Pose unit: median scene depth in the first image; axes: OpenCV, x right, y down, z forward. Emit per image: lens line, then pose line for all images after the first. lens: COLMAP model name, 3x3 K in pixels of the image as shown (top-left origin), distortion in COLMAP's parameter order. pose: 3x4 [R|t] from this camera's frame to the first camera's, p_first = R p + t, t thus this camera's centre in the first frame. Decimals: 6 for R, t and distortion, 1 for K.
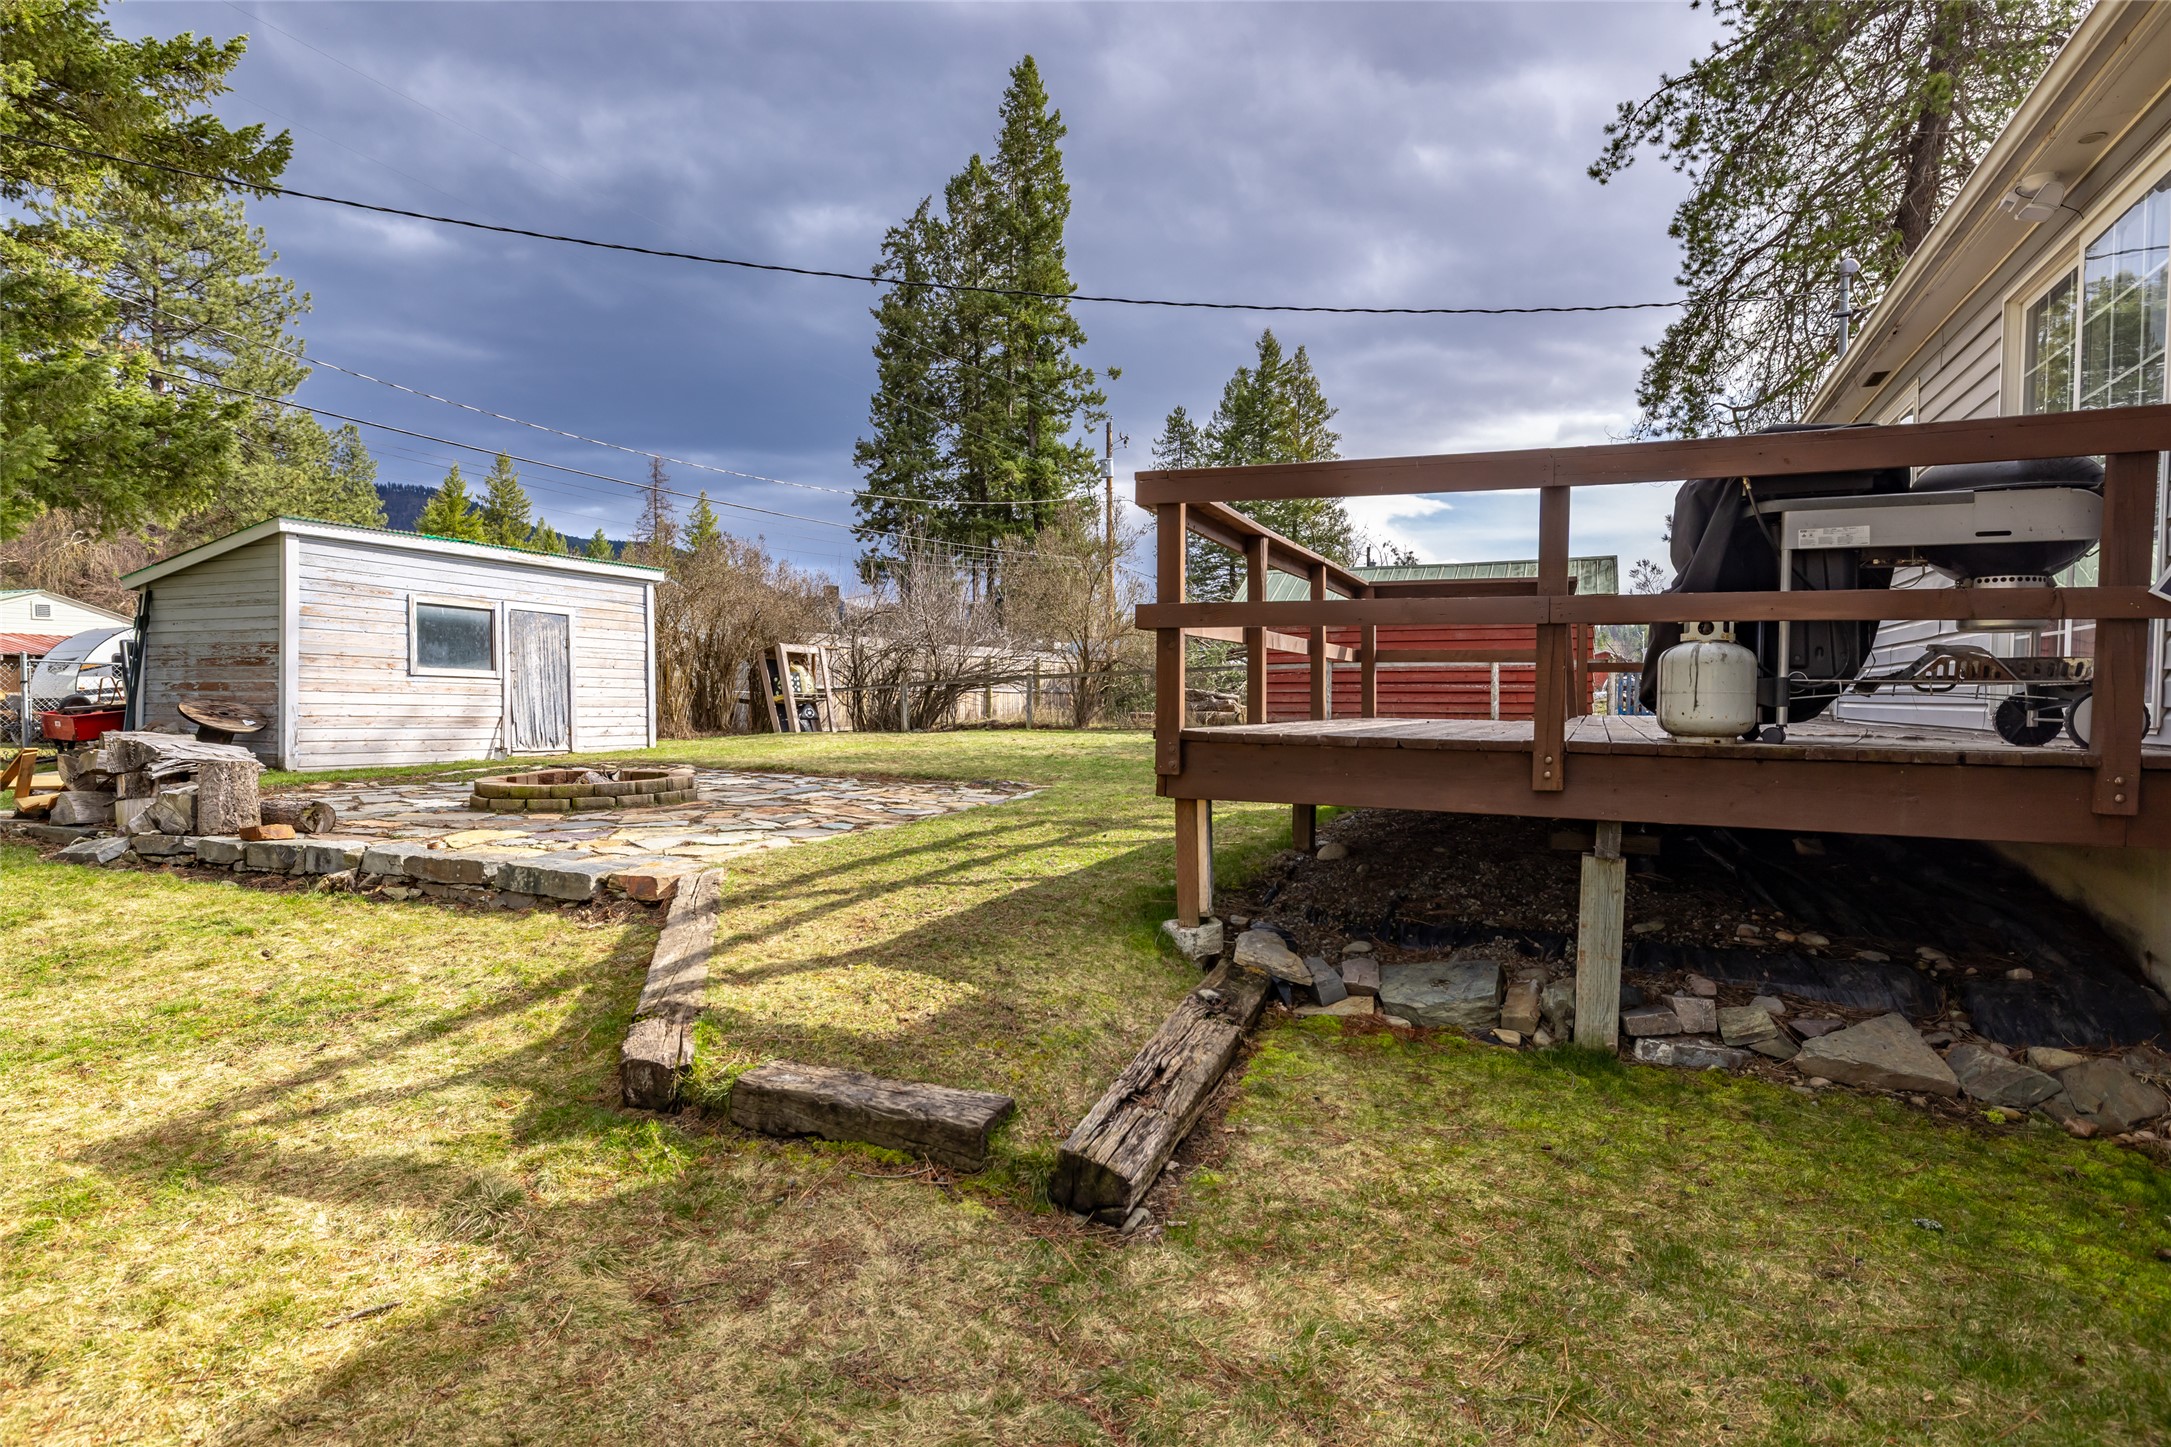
lens RADIAL K [[1175.6, 0, 1085.9], [0, 1175.6, 726.5], [0, 0, 1]] dist [0.000399, 0.002447]
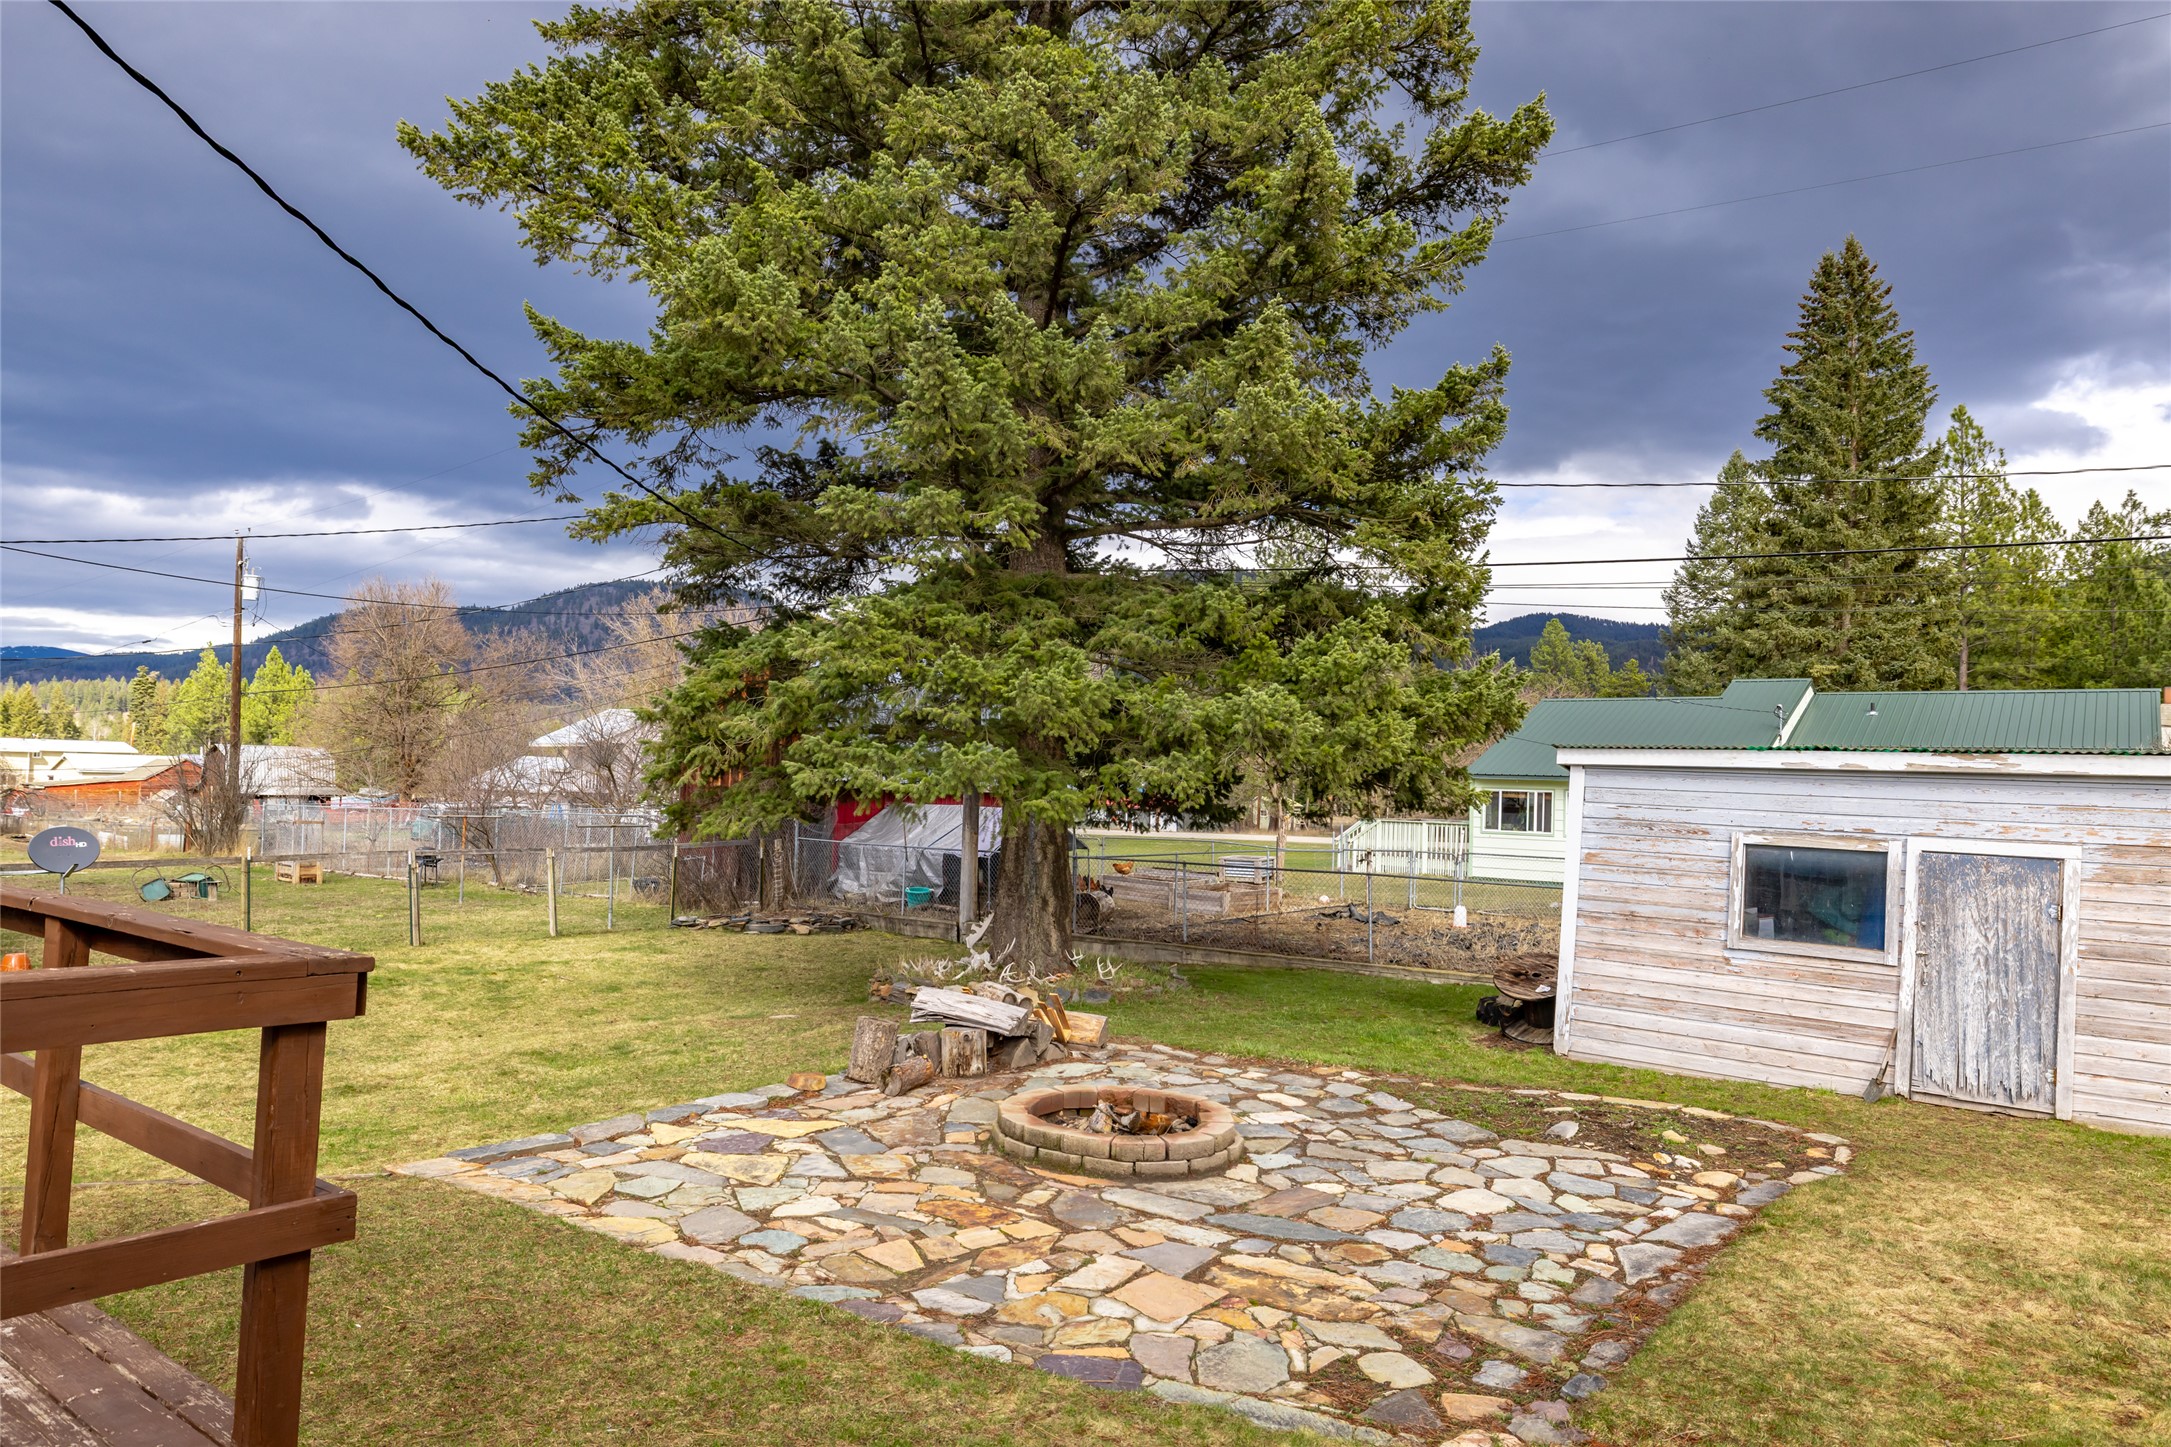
lens RADIAL K [[1414.1, 0, 1075.7], [0, 1414.1, 721.0], [0, 0, 1]] dist [-0.007054, 0.002367]
pose [[-0.241928, -0.063256, -0.968230, 0.201284], [-0.059620, 0.996956, -0.050236, -0.066450], [0.968461, 0.045573, -0.244963, 0.482797]]
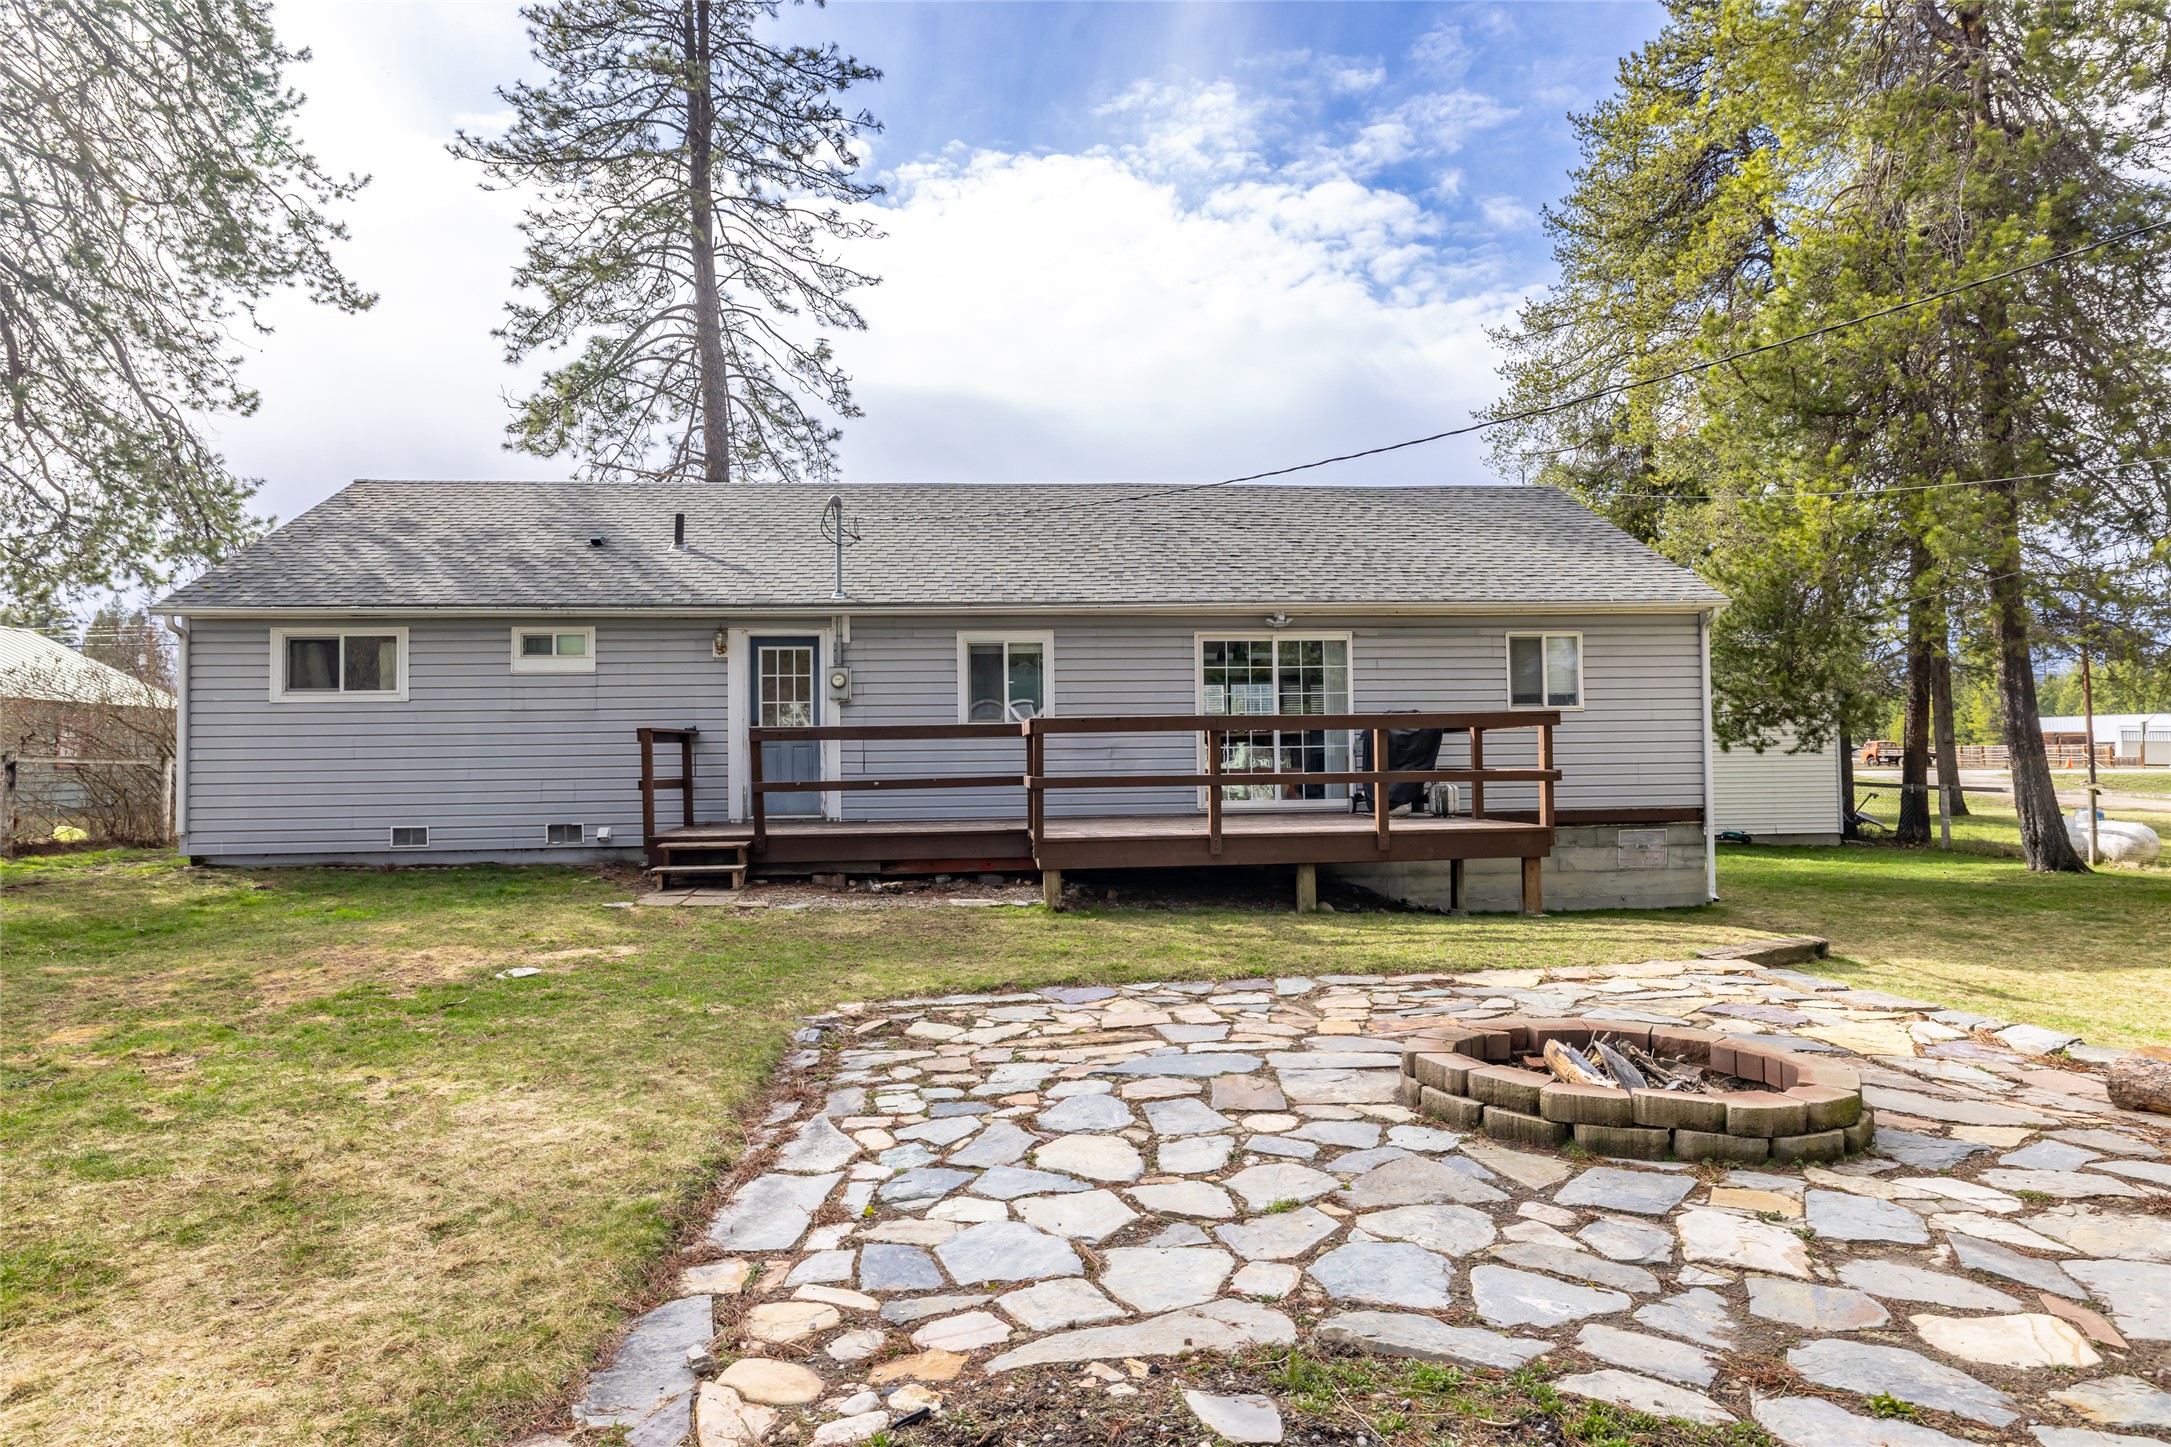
lens RADIAL K [[1222.9, 0, 1082.8], [0, 1222.9, 727.1], [0, 0, 1]] dist [0.002154, 0.001023]
pose [[-0.479105, 0.025708, 0.877381, -0.315639], [0.034494, 0.999350, -0.010446, -0.037855], [-0.877080, 0.025260, -0.479680, 0.585897]]
